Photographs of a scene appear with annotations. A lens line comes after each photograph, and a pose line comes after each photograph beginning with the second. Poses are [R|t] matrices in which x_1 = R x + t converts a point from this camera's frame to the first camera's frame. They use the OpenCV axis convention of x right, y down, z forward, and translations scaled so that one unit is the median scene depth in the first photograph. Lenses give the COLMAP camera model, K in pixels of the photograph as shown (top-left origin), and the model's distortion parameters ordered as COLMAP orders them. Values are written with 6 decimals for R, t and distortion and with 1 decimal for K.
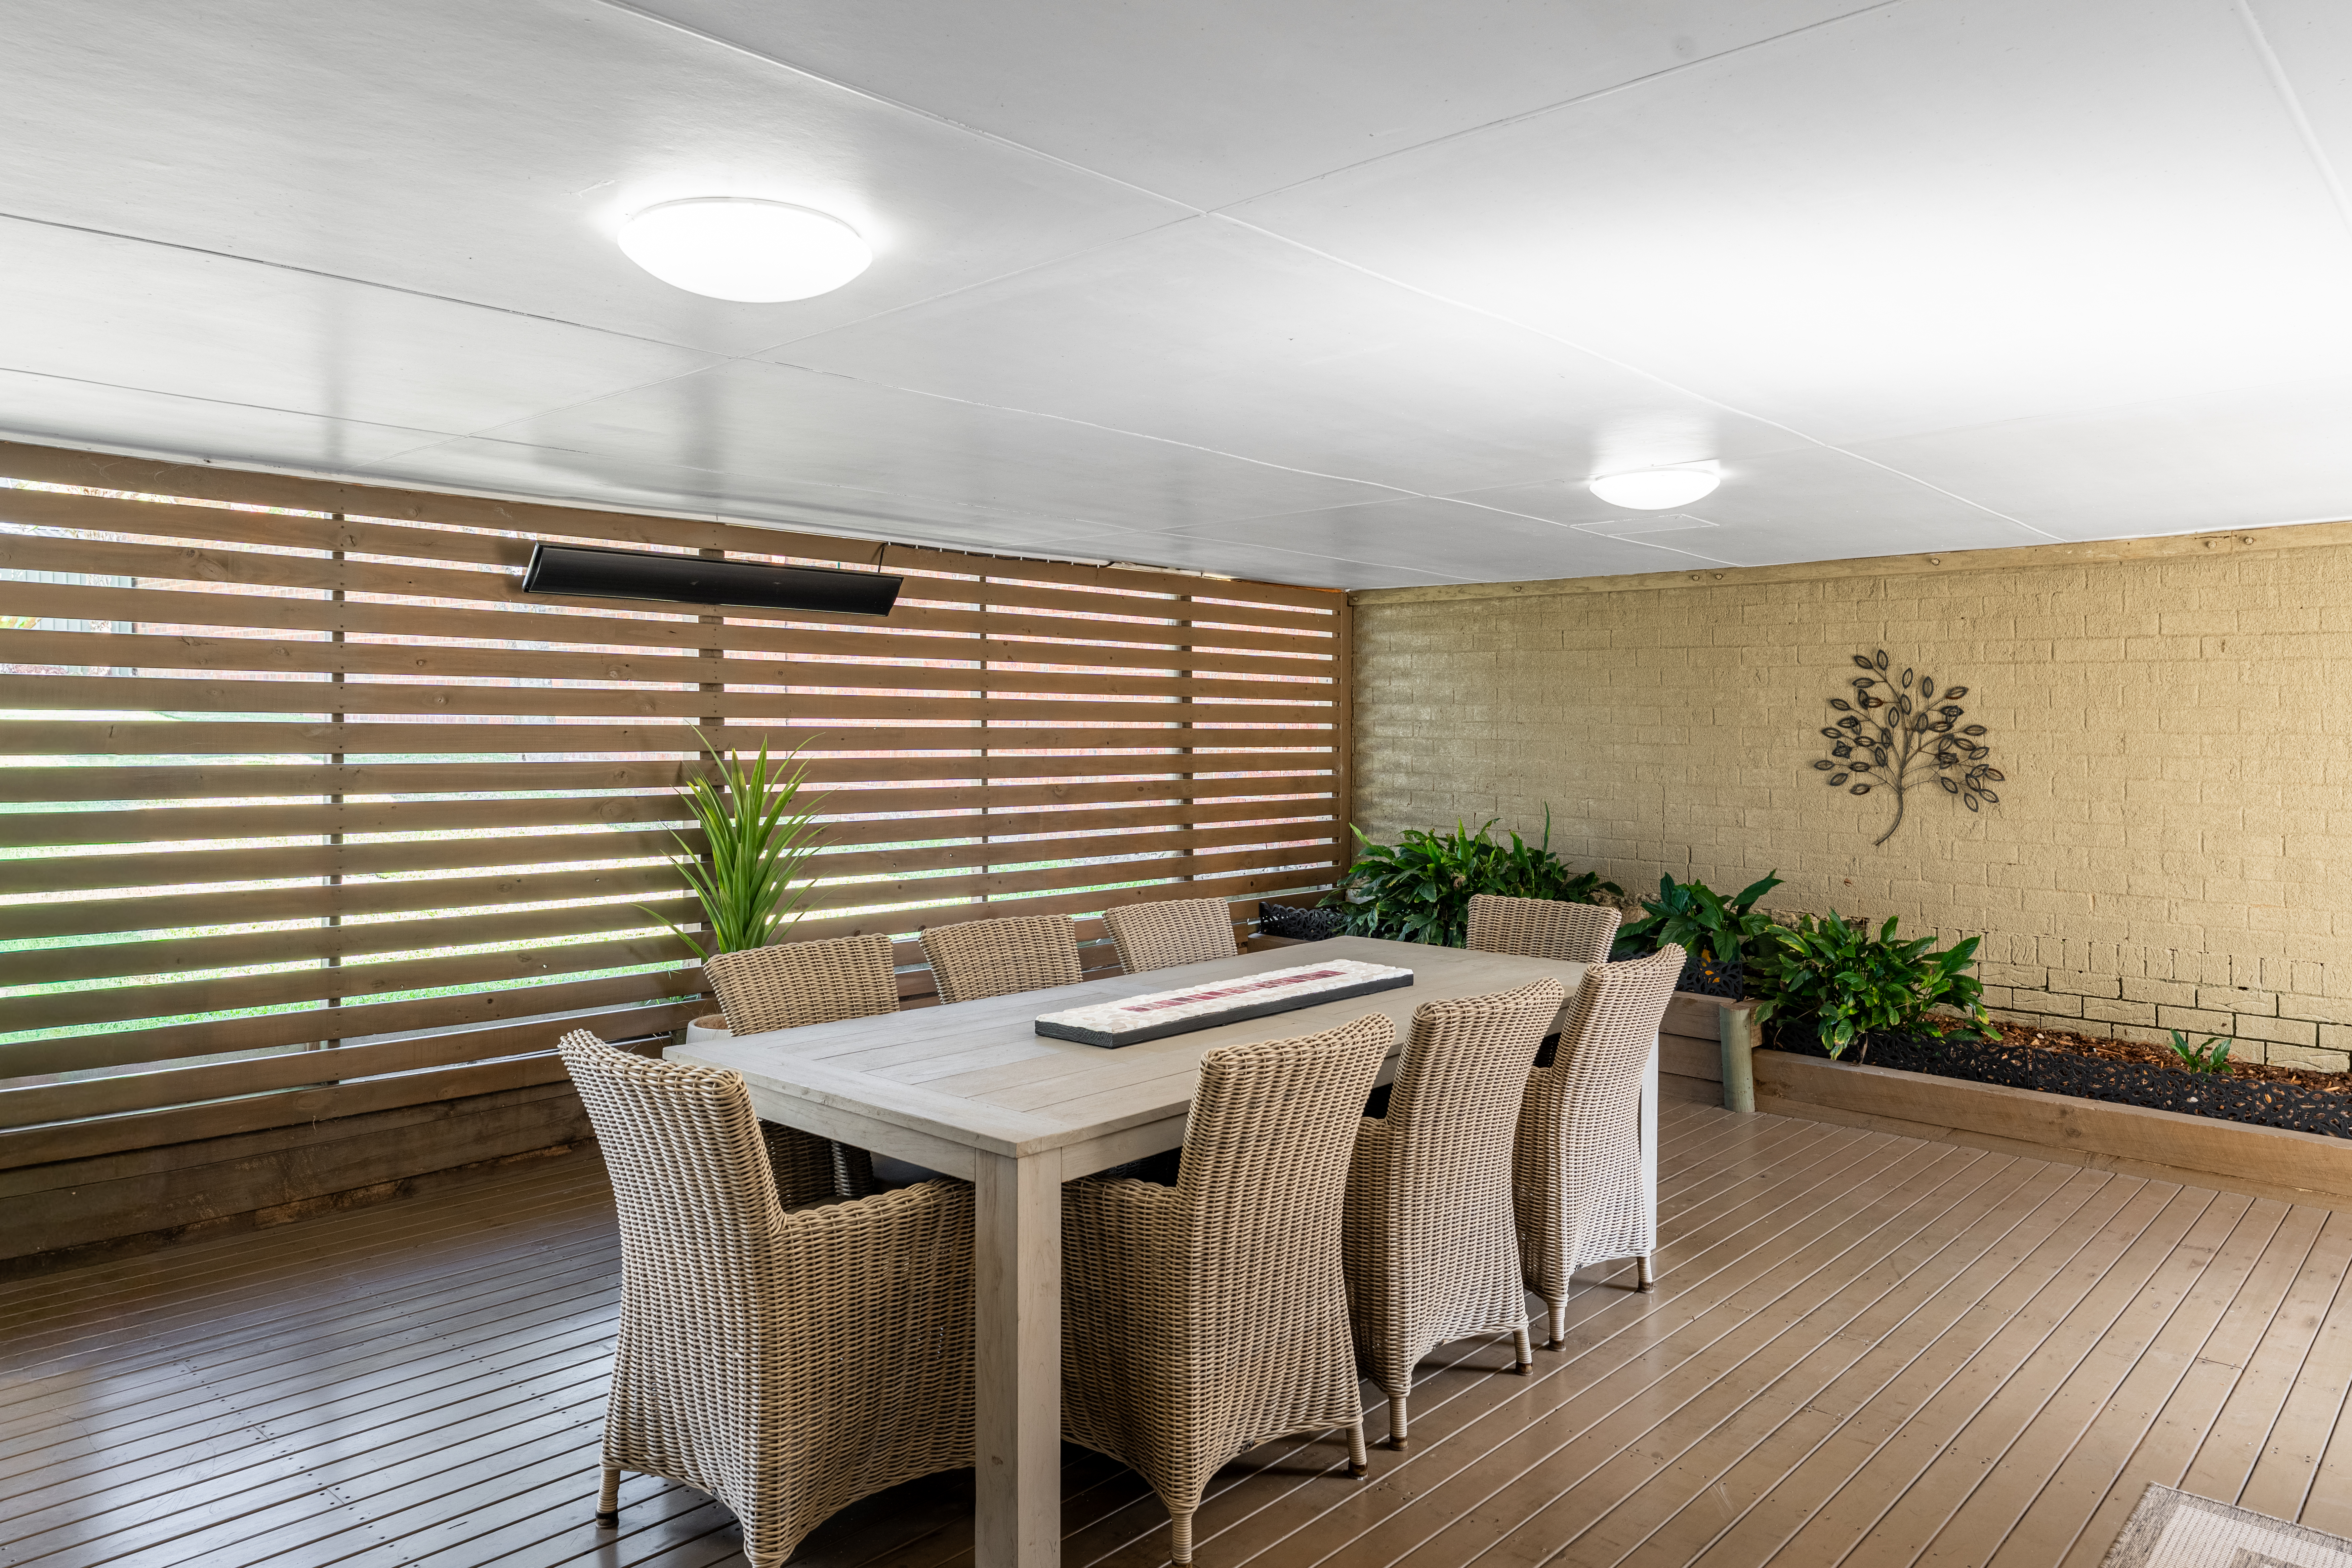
lens RADIAL K [[1556.7, 0, 1176.0], [0, 1556.7, 784.0], [0, 0, 1]] dist [-0.003302, -0.001405]
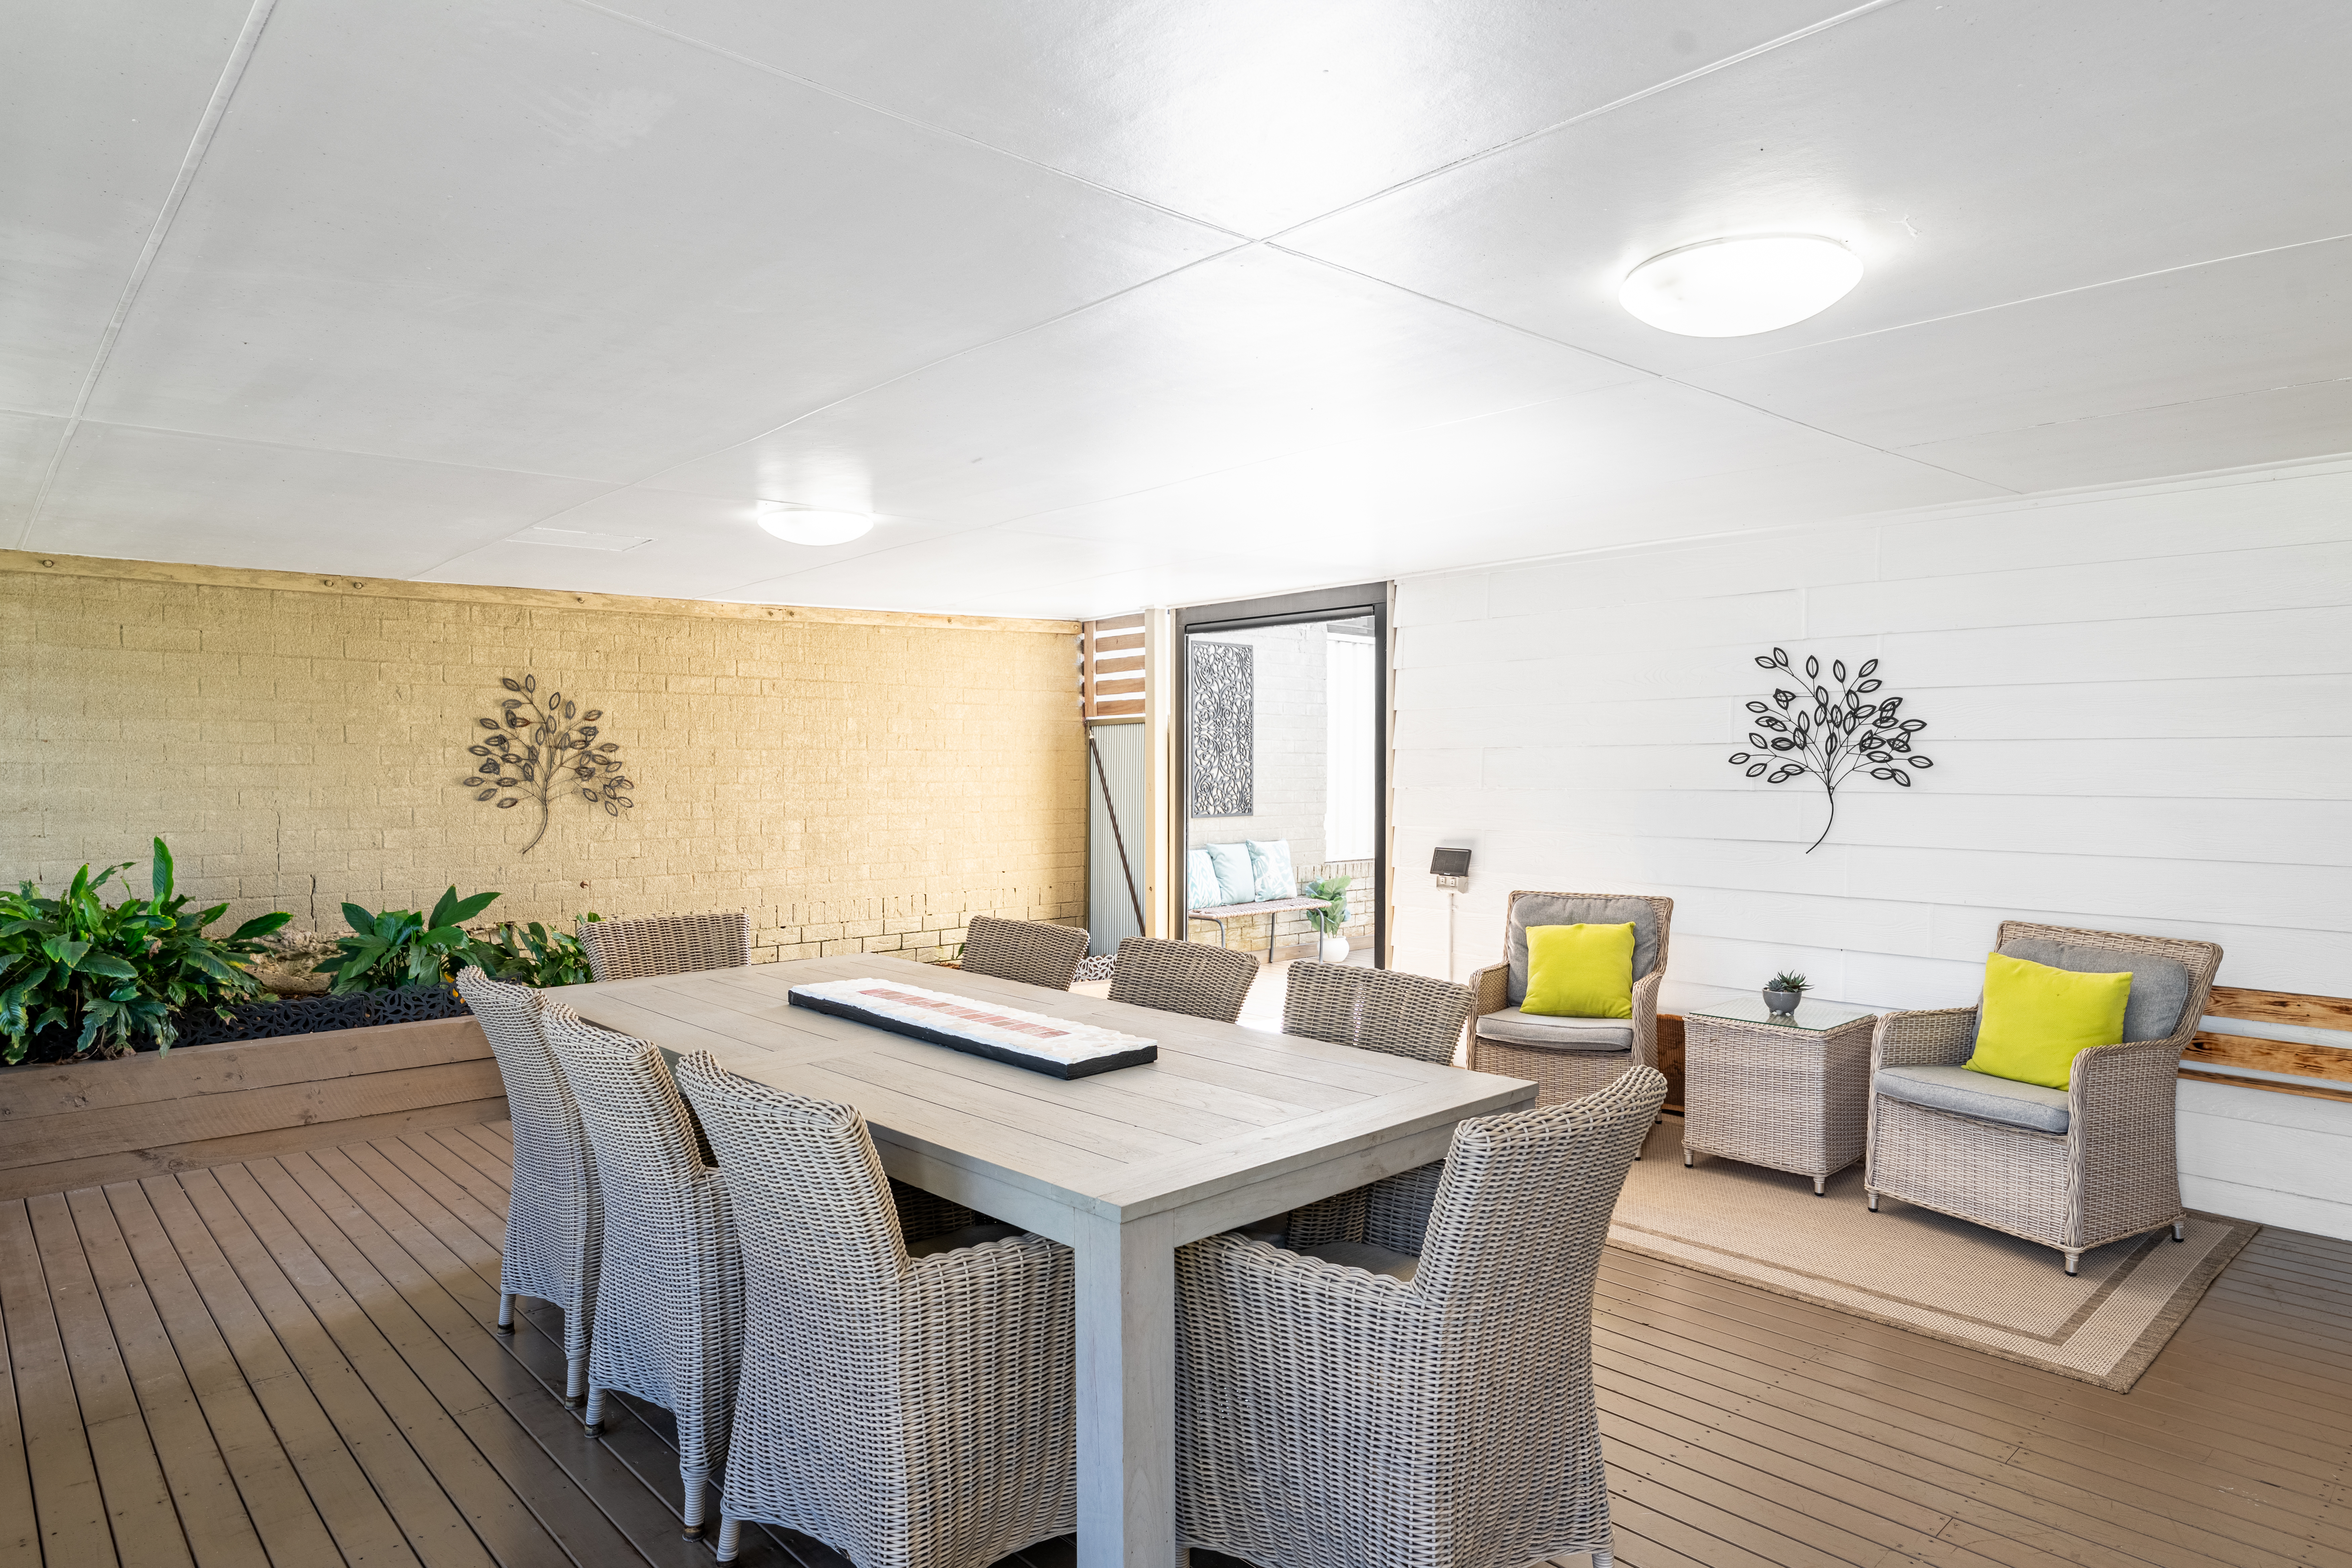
lens RADIAL K [[1373.3, 0, 1179.6], [0, 1373.3, 834.2], [0, 0, 1]] dist [0.000655, -0.000083]
pose [[0.084815, -0.063972, 0.994341, -0.474123], [0.040285, 0.997341, 0.060728, -0.014206], [-0.995582, 0.034907, 0.087166, 0.462077]]
